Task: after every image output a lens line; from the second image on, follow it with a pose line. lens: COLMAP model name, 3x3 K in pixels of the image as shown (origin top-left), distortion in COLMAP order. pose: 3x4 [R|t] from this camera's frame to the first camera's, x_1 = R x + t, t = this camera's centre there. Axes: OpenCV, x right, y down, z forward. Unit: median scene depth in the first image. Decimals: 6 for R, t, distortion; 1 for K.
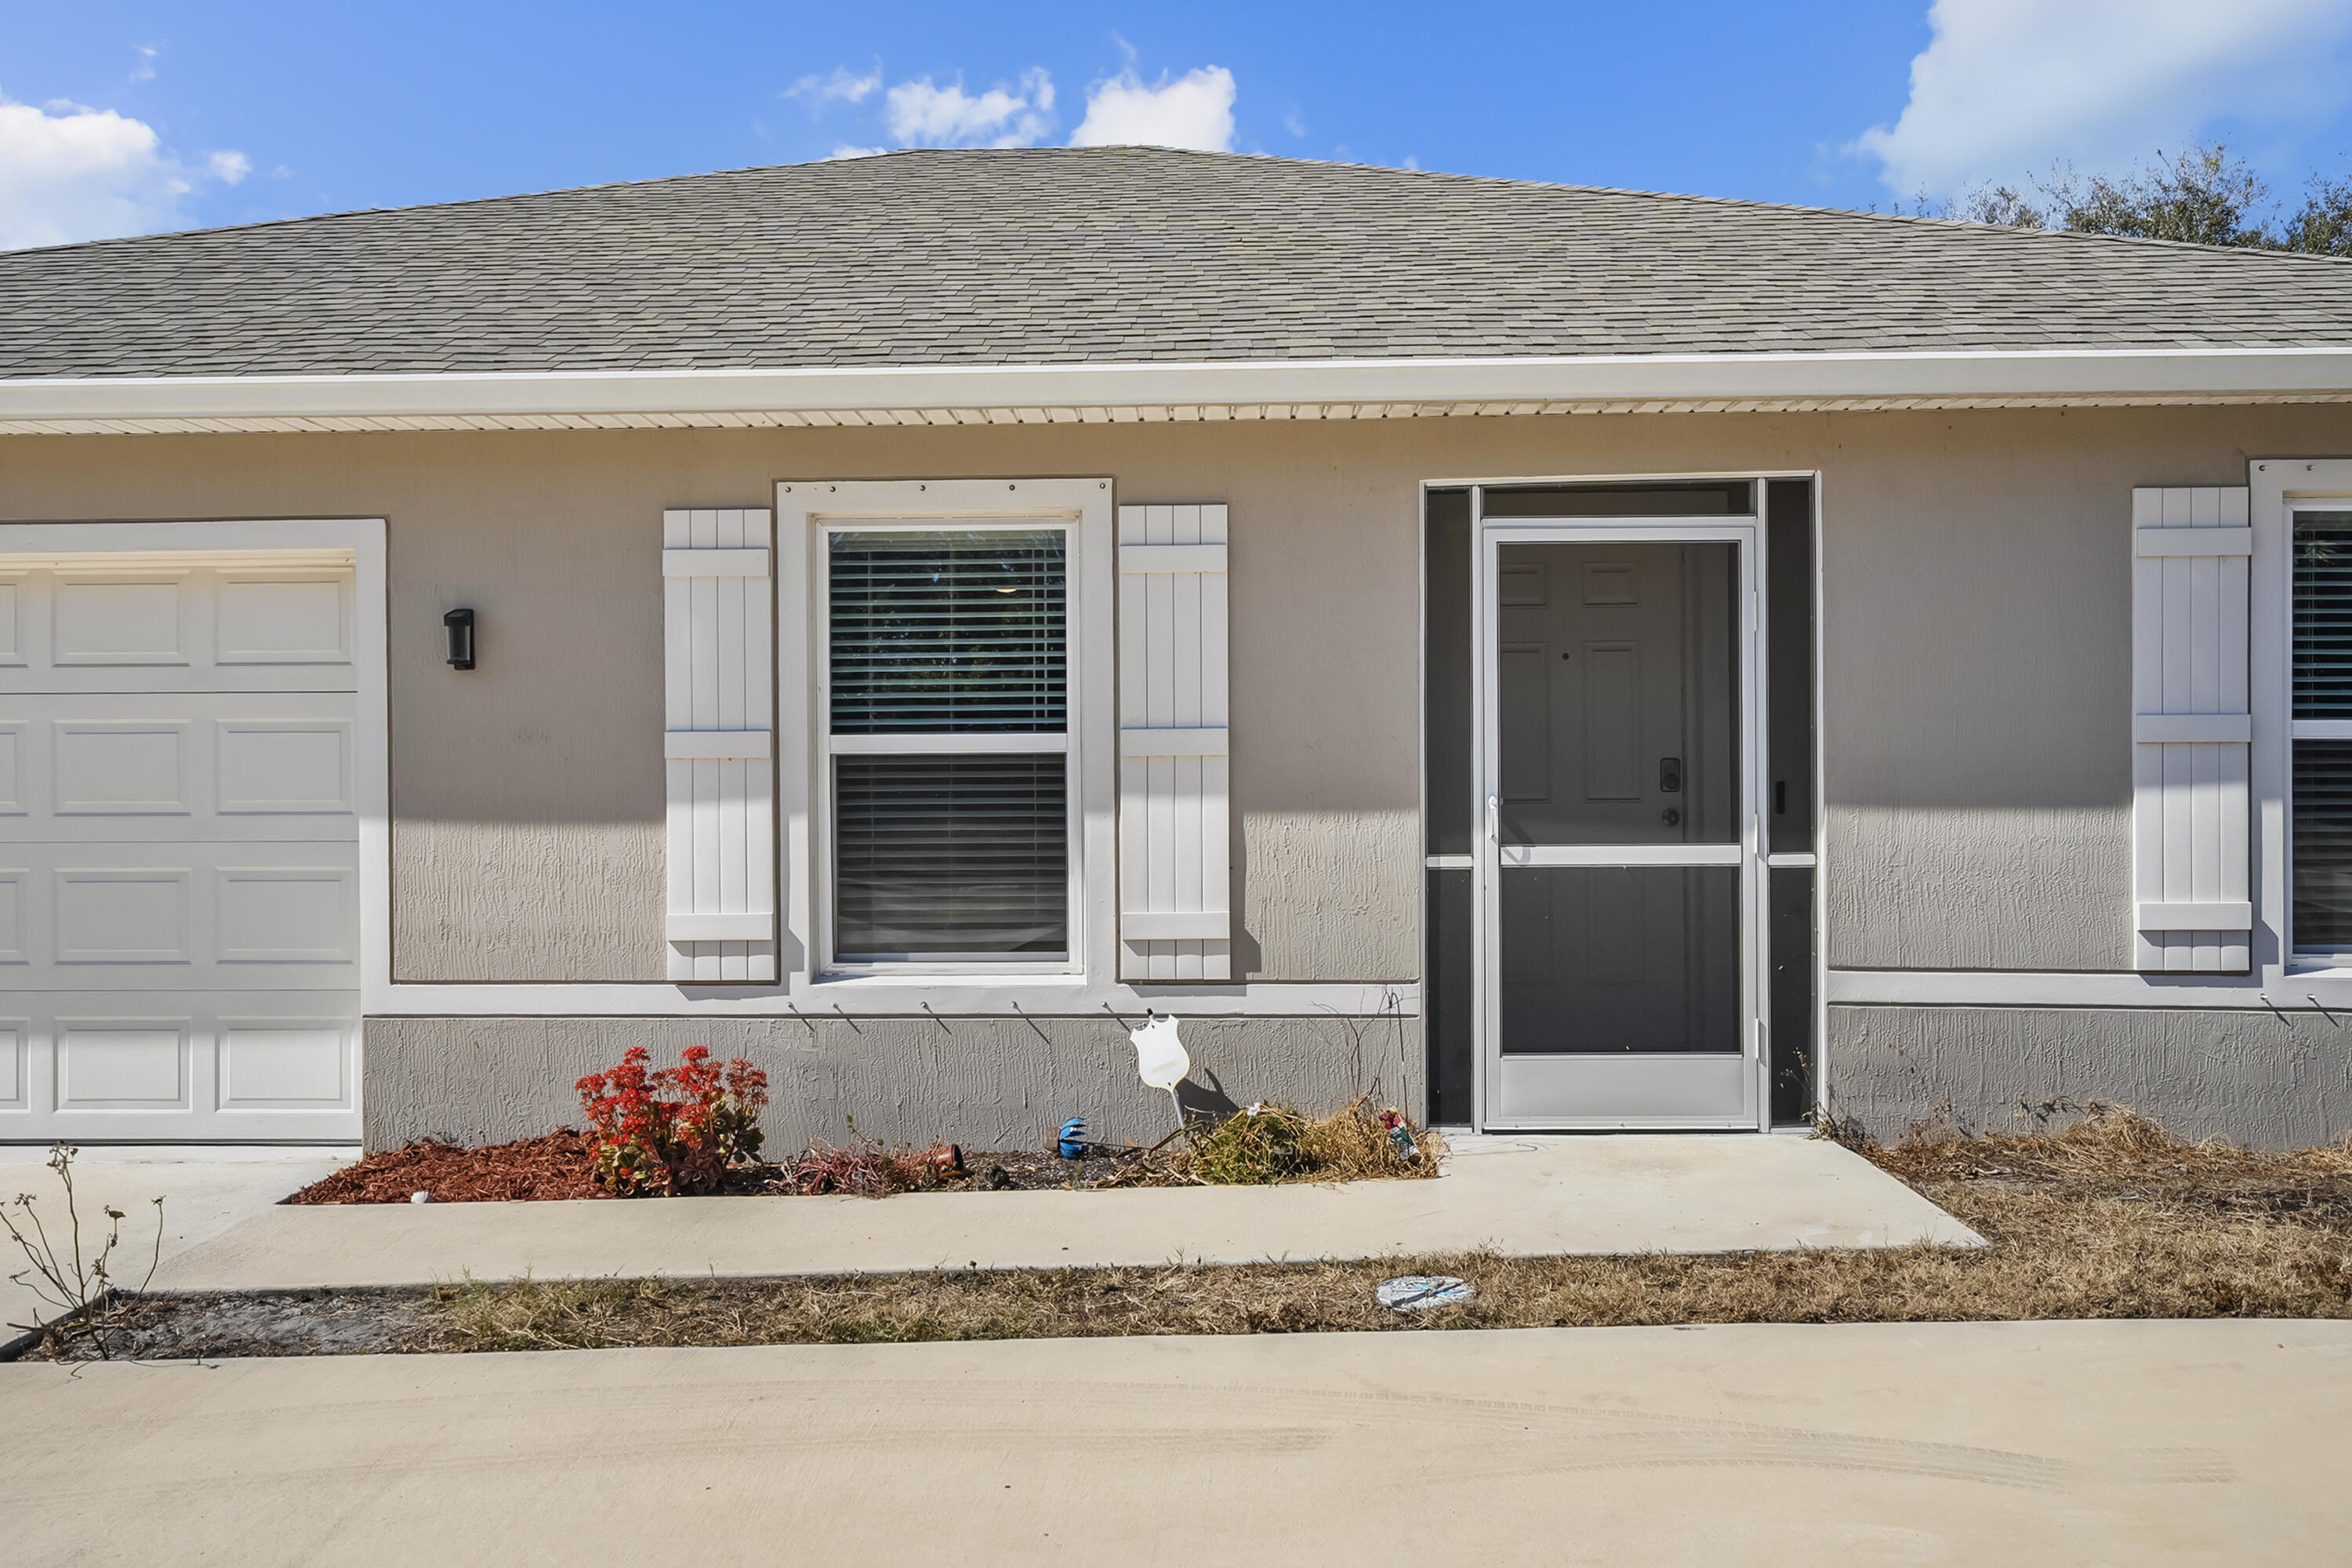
lens RADIAL K [[2047.6, 0, 1176.4], [0, 2047.6, 769.3], [0, 0, 1]] dist [0.001777, 0.000383]
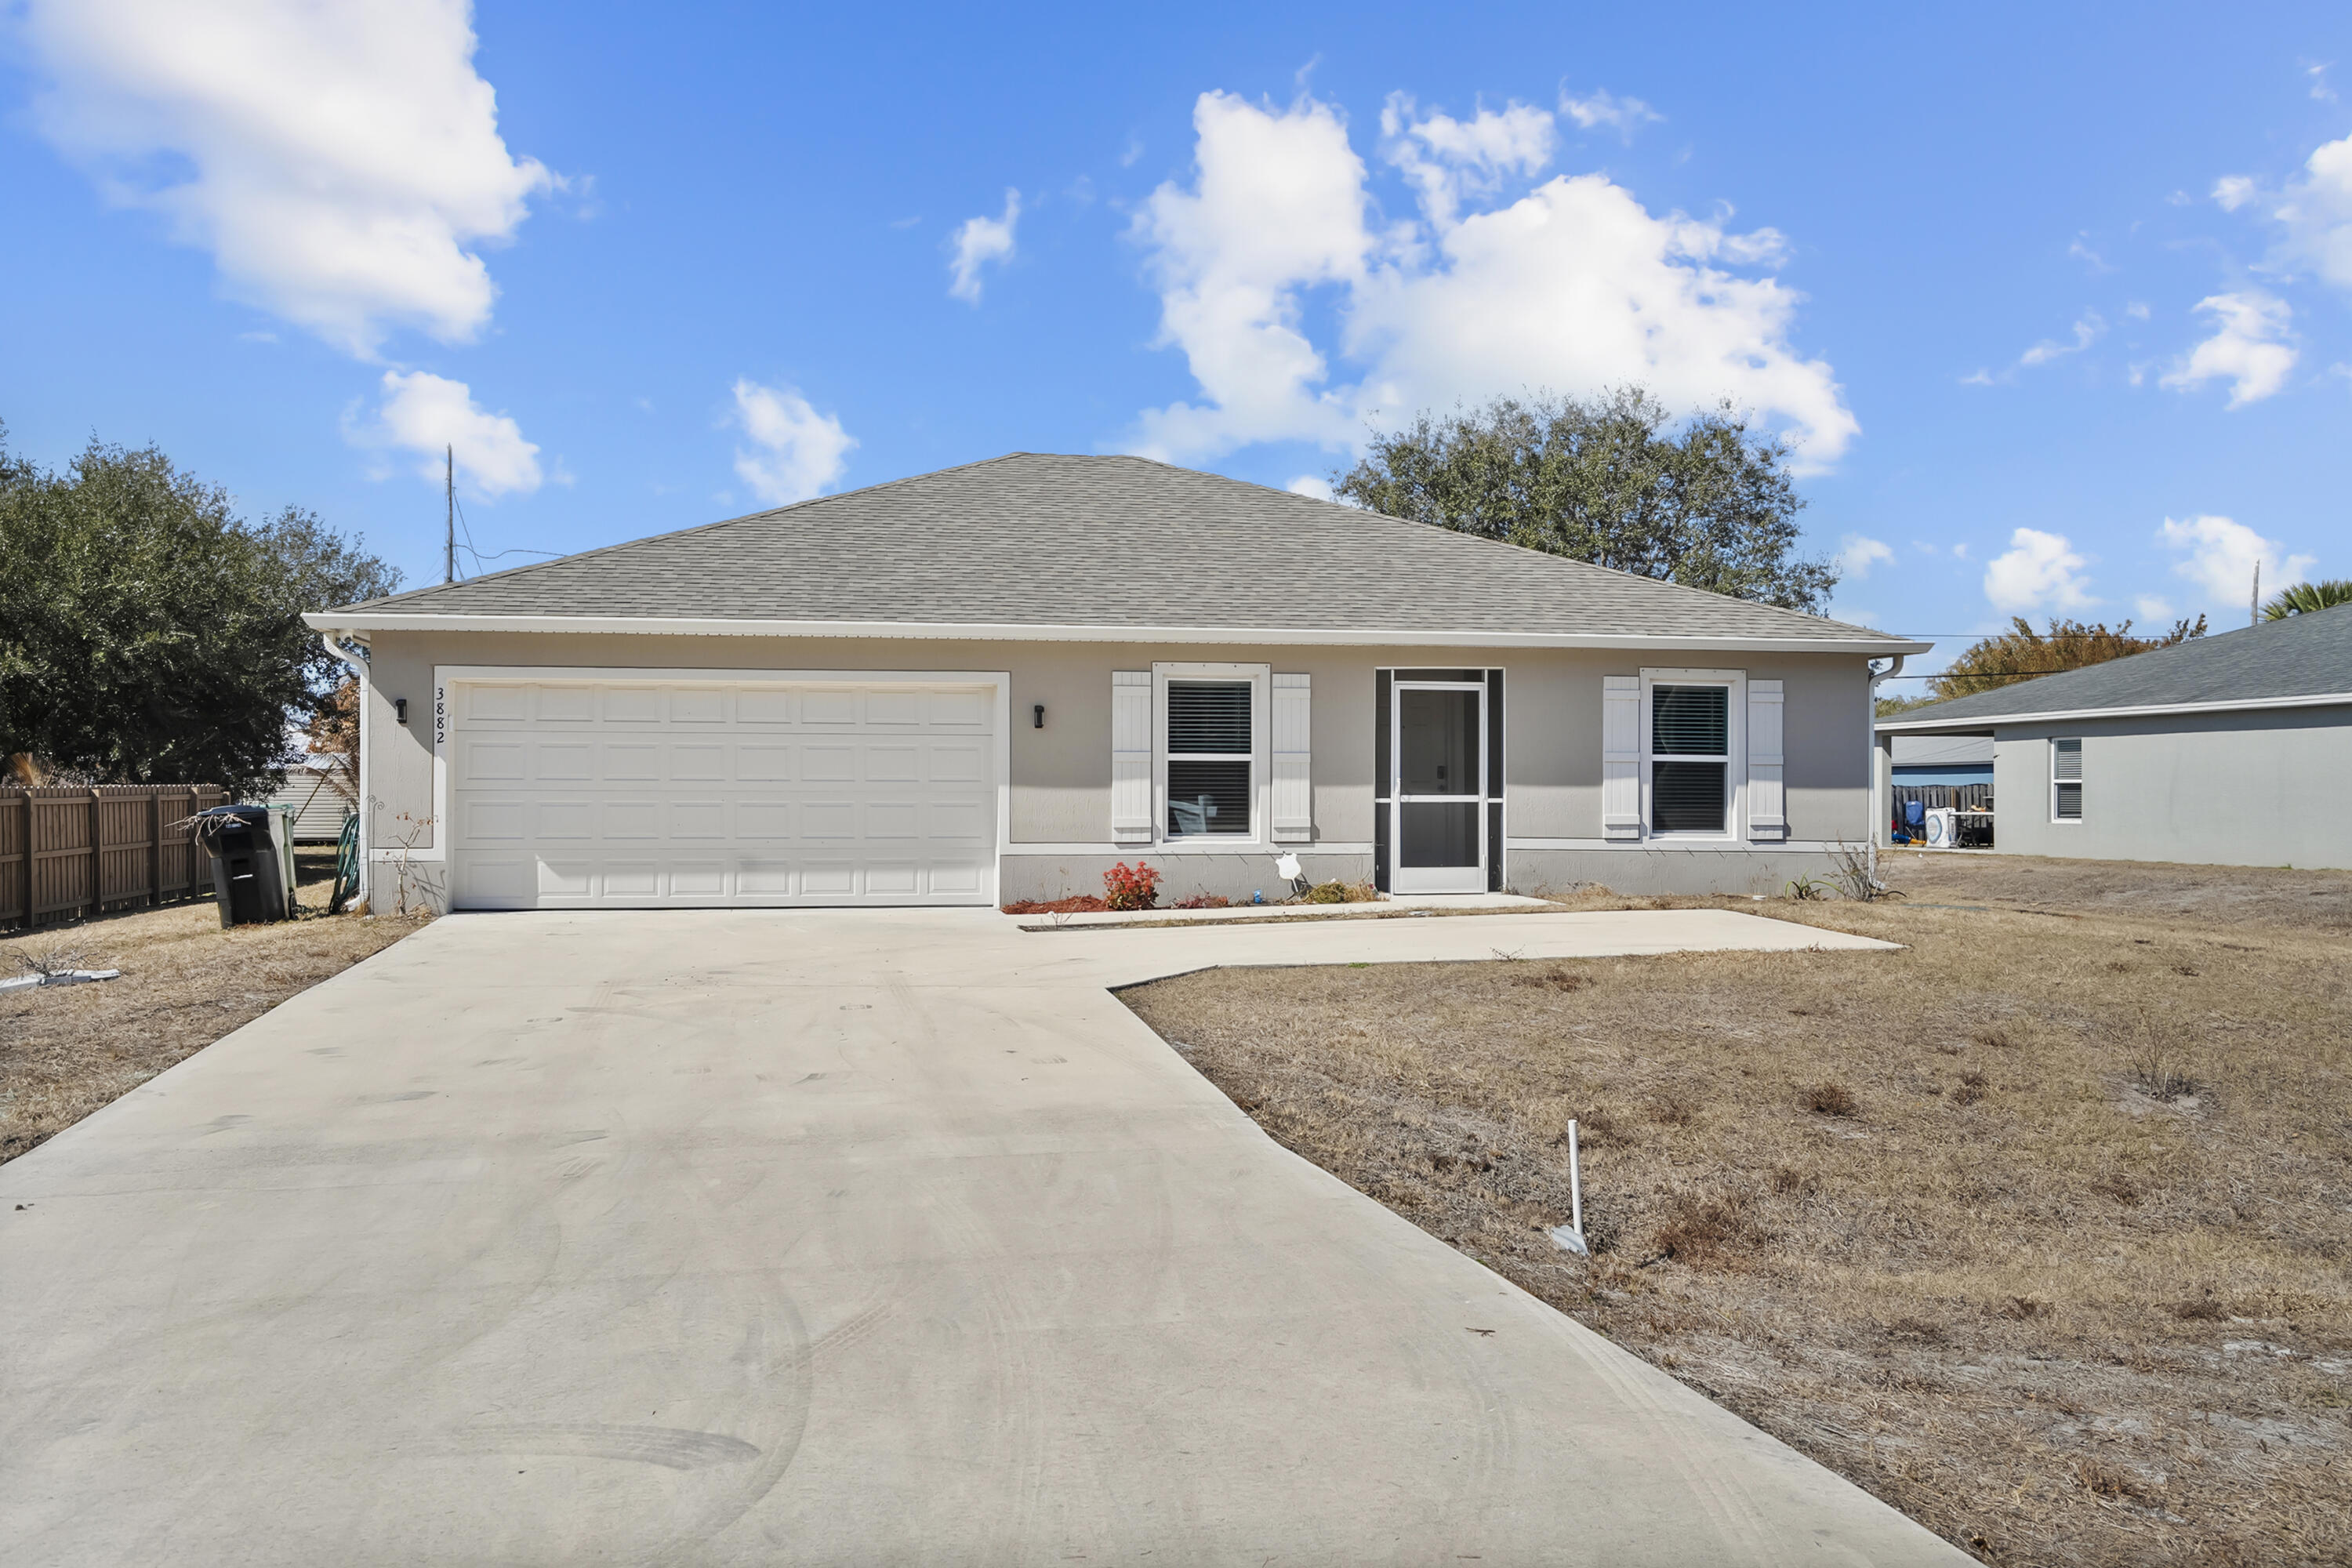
lens RADIAL K [[1956.6, 0, 1175.8], [0, 1956.6, 789.1], [0, 0, 1]] dist [0.004127, 0.001725]
pose [[0.972542, 0.007720, 0.232598, -0.785394], [-0.006529, 0.999961, -0.005892, 0.047203], [-0.232635, 0.004211, 0.972555, -1.594566]]
